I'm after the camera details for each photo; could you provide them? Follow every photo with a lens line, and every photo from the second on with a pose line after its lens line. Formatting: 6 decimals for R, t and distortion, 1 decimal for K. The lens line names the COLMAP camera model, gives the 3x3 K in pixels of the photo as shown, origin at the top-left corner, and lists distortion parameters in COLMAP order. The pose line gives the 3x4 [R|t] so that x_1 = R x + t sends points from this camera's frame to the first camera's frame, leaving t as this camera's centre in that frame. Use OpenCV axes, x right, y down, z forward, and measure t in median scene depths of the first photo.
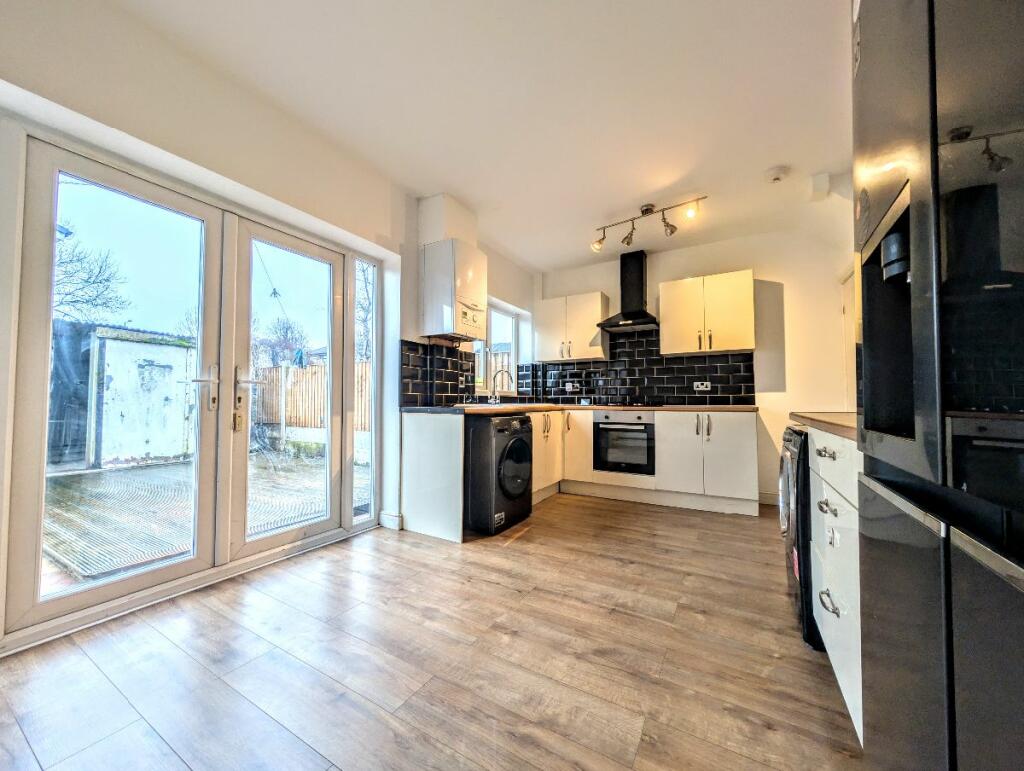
lens RADIAL K [[383.2, 0, 514.6], [0, 383.2, 388.5], [0, 0, 1]] dist [-0.001781, 0.000007]
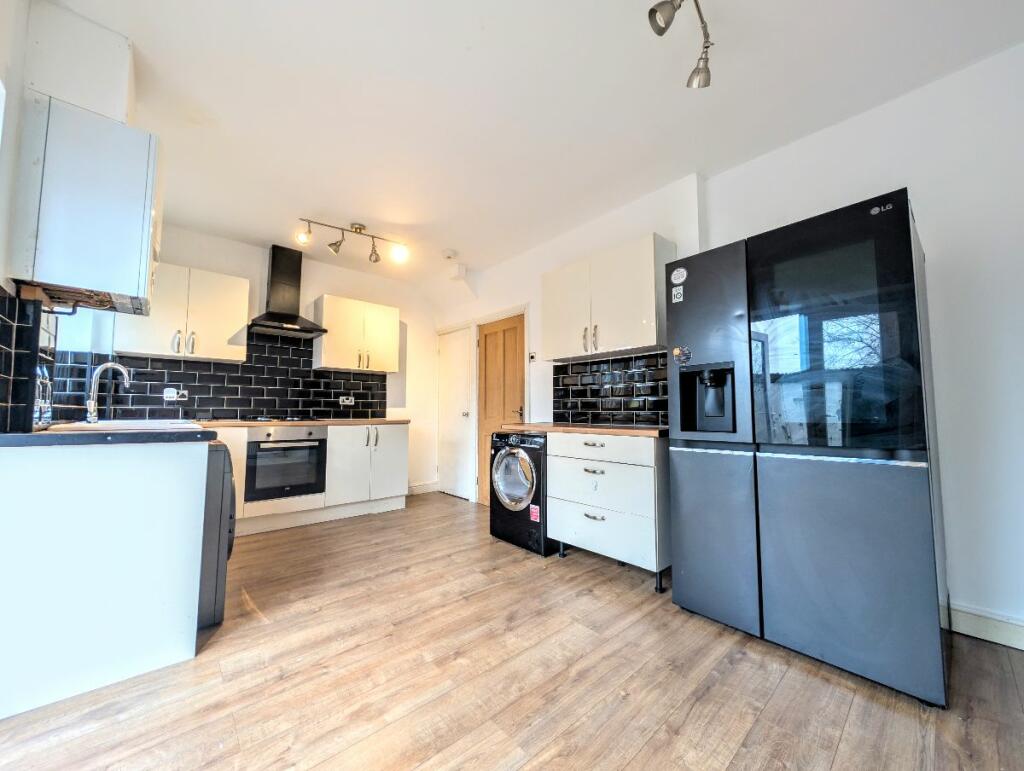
lens RADIAL K [[383.2, 0, 514.6], [0, 383.2, 388.5], [0, 0, 1]] dist [-0.001781, 0.000007]
pose [[0.309113, 0.059697, 0.949150, -0.567271], [-0.036446, 0.998038, -0.050902, -0.004012], [-0.950327, -0.018858, 0.310682, 0.338431]]
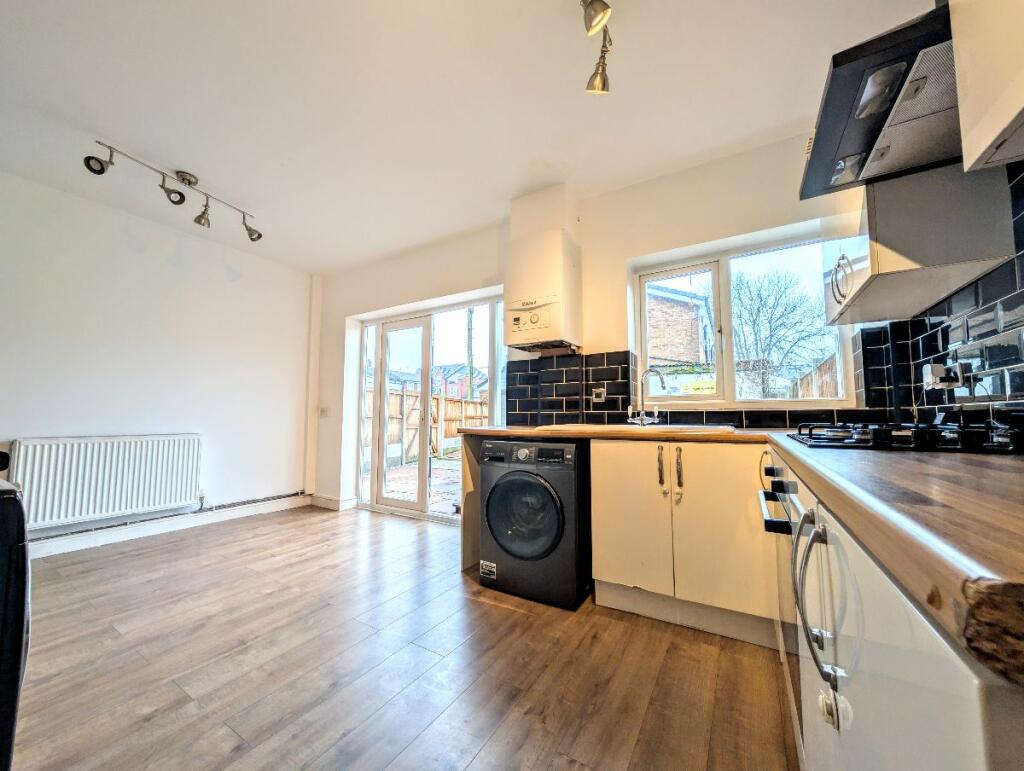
lens RADIAL K [[383.2, 0, 514.6], [0, 383.2, 388.5], [0, 0, 1]] dist [-0.001781, 0.000007]
pose [[-0.021132, -0.080027, -0.996569, 0.822999], [0.032263, 0.996218, -0.080683, 0.035300], [0.999256, -0.033857, -0.018470, 1.141673]]
